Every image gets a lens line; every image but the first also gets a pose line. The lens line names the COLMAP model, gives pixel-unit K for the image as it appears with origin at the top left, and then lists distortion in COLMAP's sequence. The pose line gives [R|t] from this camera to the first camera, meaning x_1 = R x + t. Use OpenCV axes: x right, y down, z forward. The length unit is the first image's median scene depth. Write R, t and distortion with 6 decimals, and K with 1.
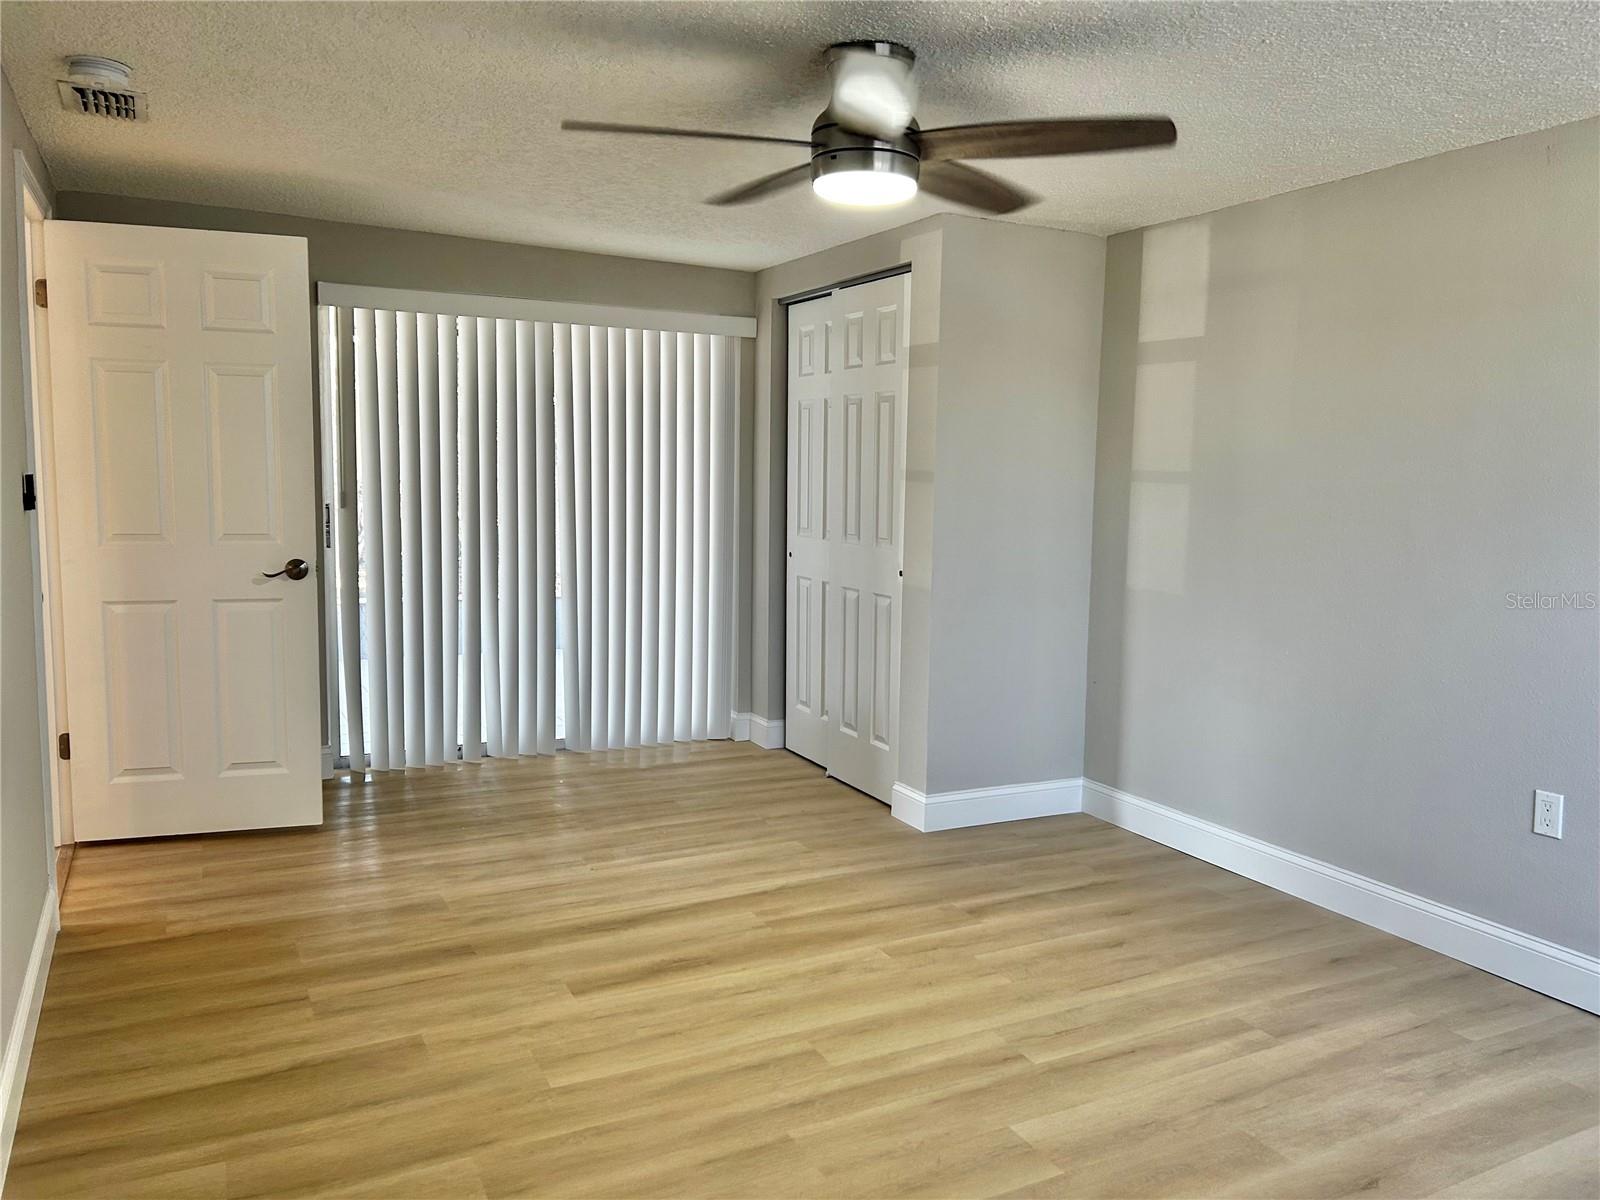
lens RADIAL K [[1204.7, 0, 813.3], [0, 1204.7, 591.6], [0, 0, 1]] dist [0.065226, -0.070258]
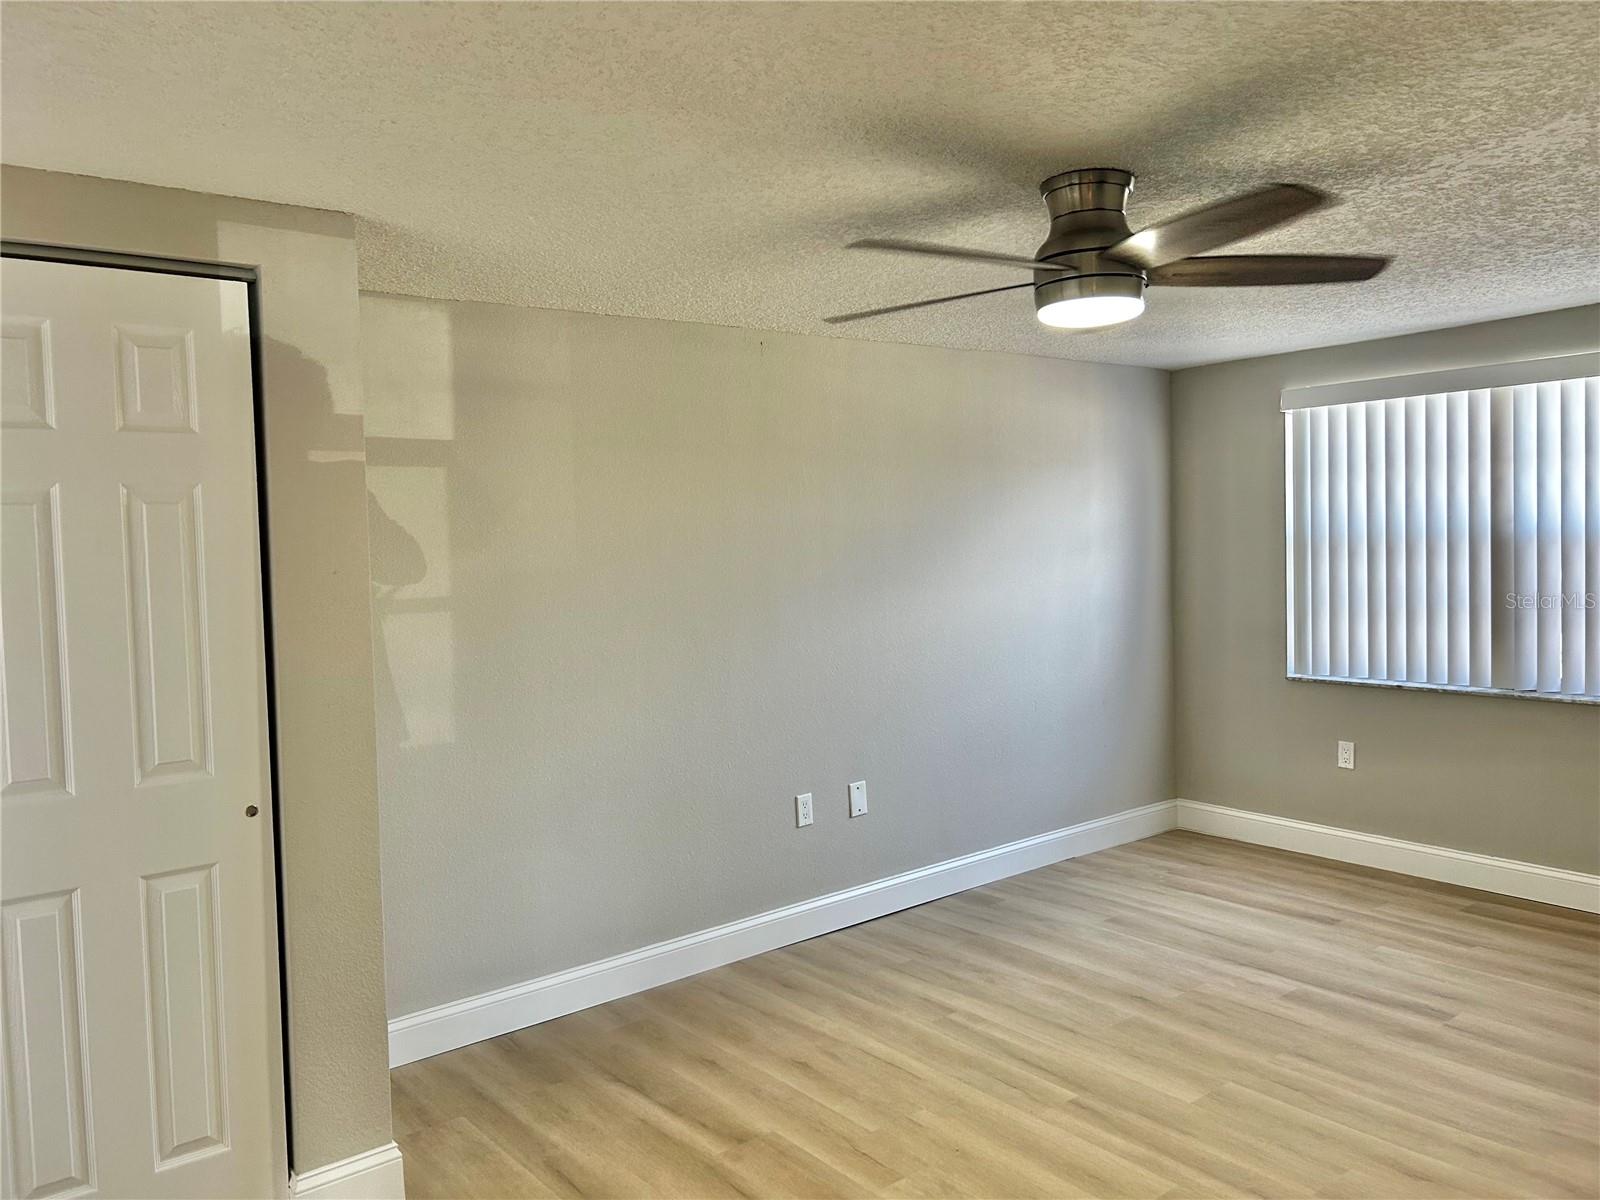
lens RADIAL K [[1204.7, 0, 812.9], [0, 1204.7, 591.1], [0, 0, 1]] dist [0.065226, -0.070258]
pose [[-0.195962, -0.054164, 0.979114, -0.765584], [0.134336, 0.987577, 0.081519, -0.184478], [-0.971366, 0.147505, -0.186252, 1.226884]]
